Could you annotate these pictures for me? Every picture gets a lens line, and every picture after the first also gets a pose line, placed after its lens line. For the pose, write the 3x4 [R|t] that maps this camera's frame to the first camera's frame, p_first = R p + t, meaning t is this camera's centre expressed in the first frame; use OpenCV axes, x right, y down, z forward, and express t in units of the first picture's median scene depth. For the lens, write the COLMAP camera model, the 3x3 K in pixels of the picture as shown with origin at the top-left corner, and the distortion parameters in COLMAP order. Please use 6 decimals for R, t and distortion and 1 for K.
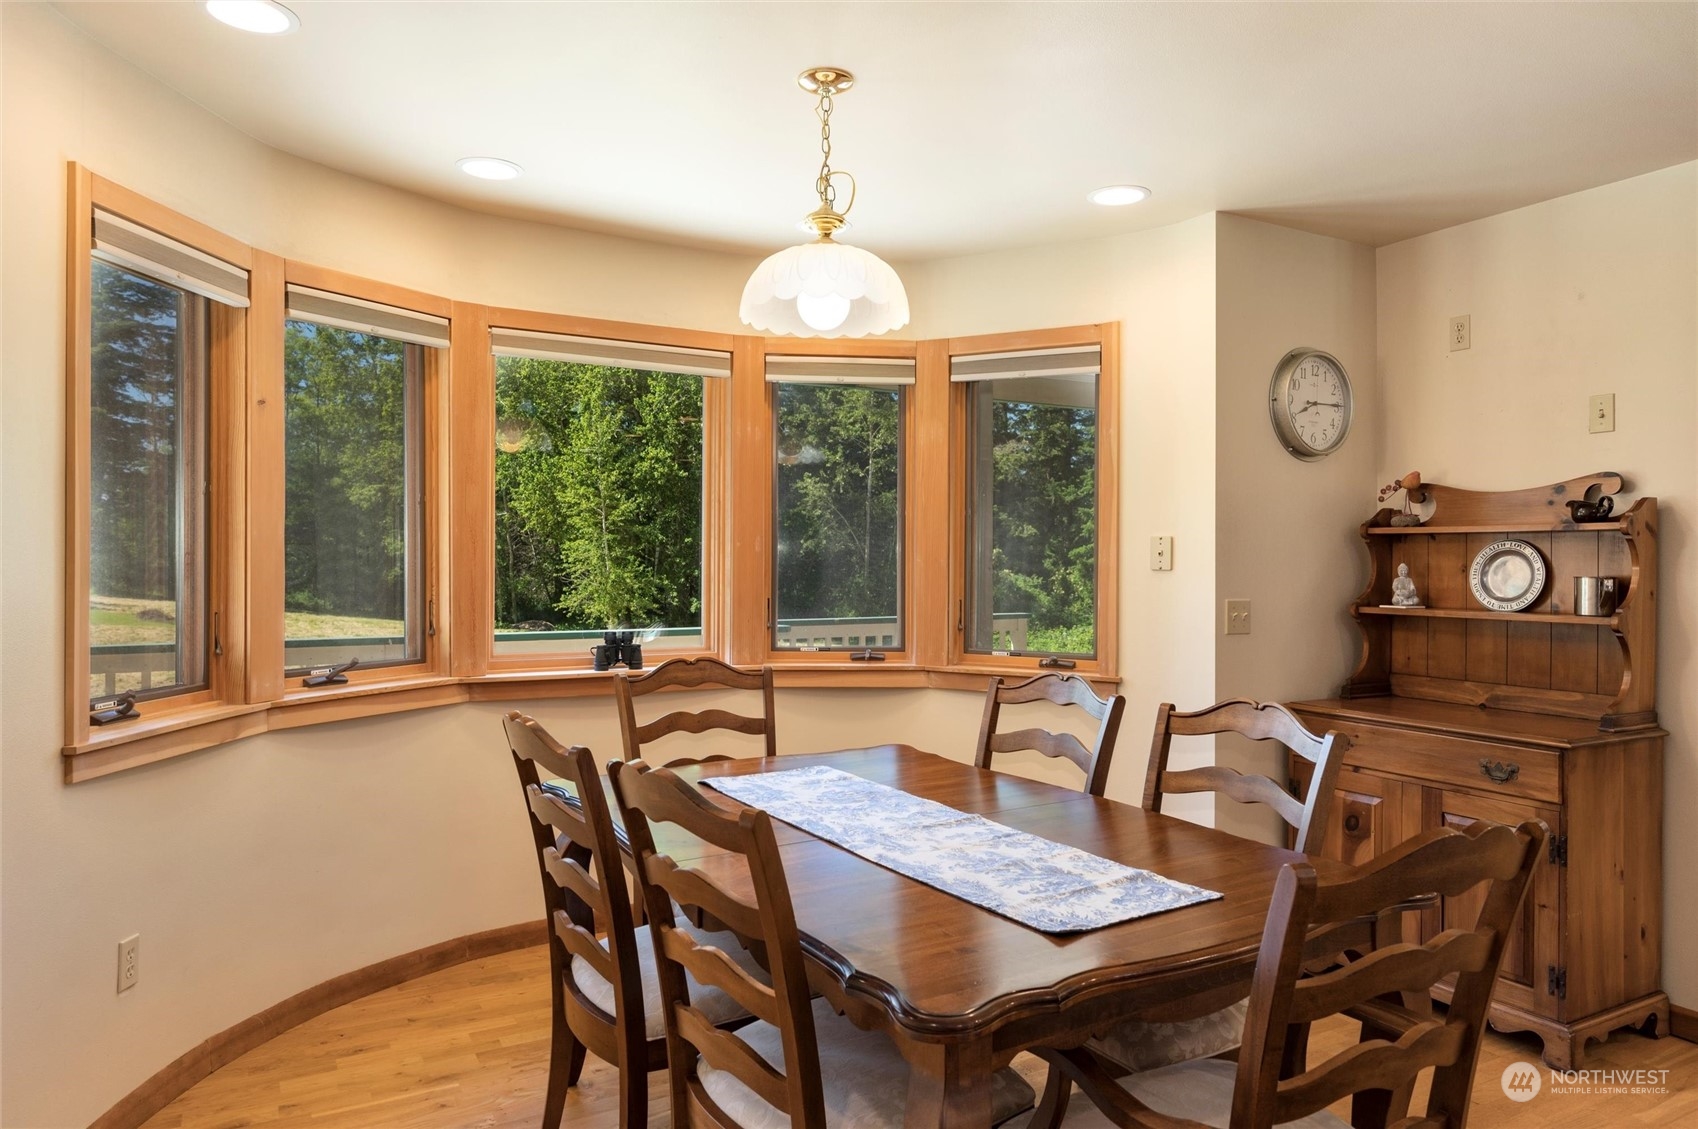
lens RADIAL K [[1125.3, 0, 855.6], [0, 1125.3, 556.3], [0, 0, 1]] dist [0.006933, 0.001570]
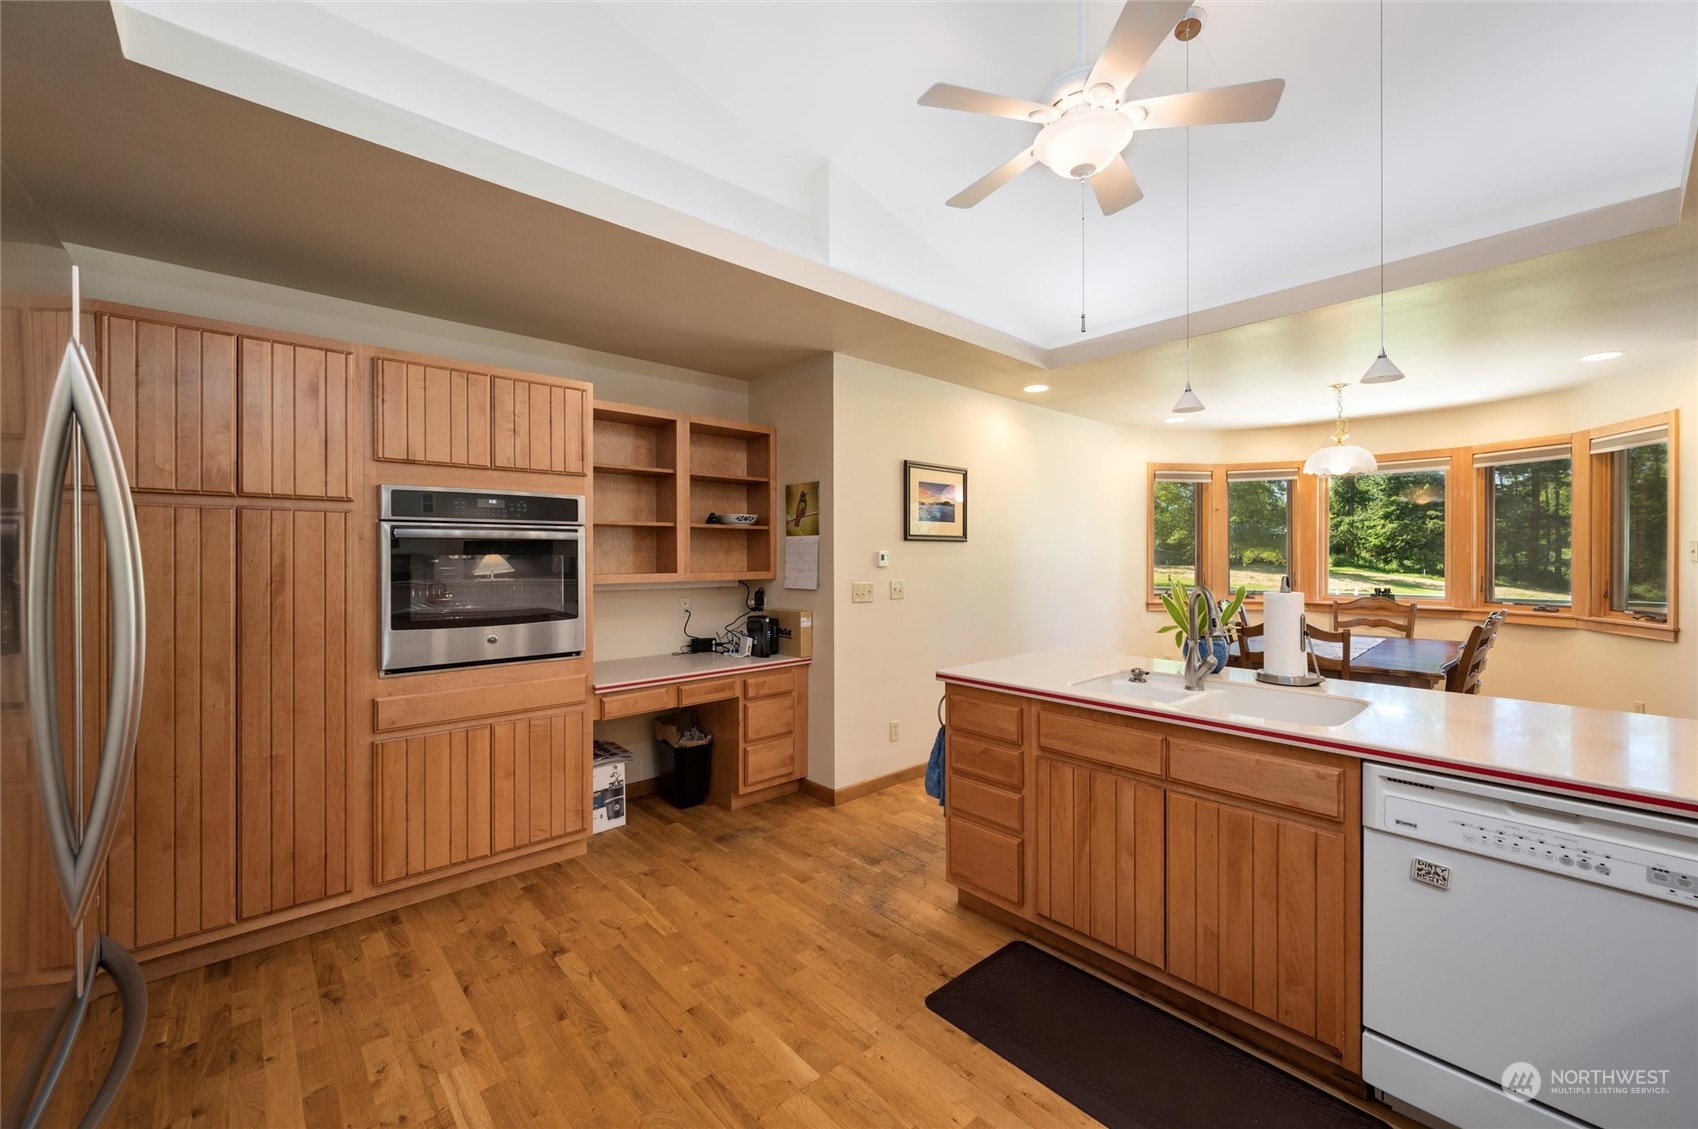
lens RADIAL K [[673.7, 0, 851.3], [0, 673.7, 559.4], [0, 0, 1]] dist [-0.000144, 0.000072]
pose [[0.224973, -0.000405, -0.974365, 0.924854], [0.002806, 0.999996, 0.000232, 0.004444], [0.974361, -0.002786, 0.224973, -0.391601]]
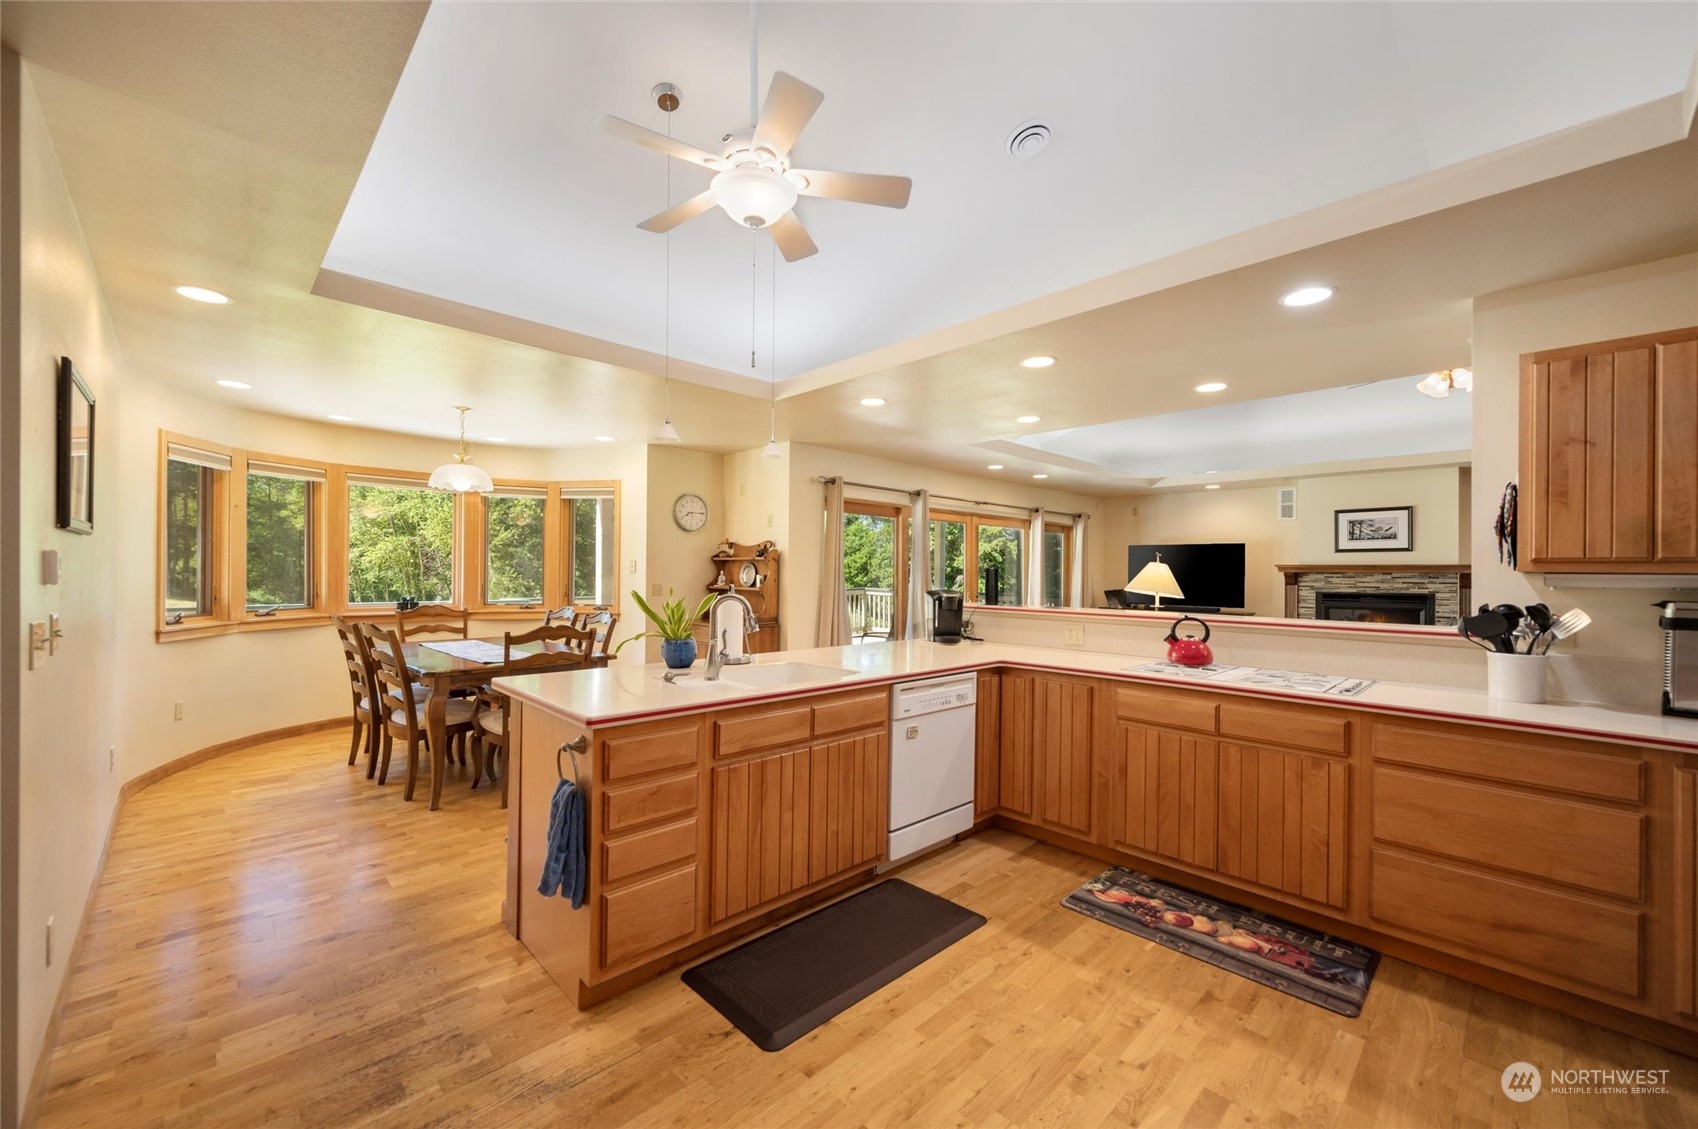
lens RADIAL K [[673.7, 0, 847.8], [0, 673.7, 571.9], [0, 0, 1]] dist [-0.000144, 0.000072]
pose [[0.965191, 0.005158, 0.261494, 0.346901], [-0.006294, 0.999974, 0.003507, 0.001820], [-0.261469, -0.005031, 0.965199, -0.702780]]
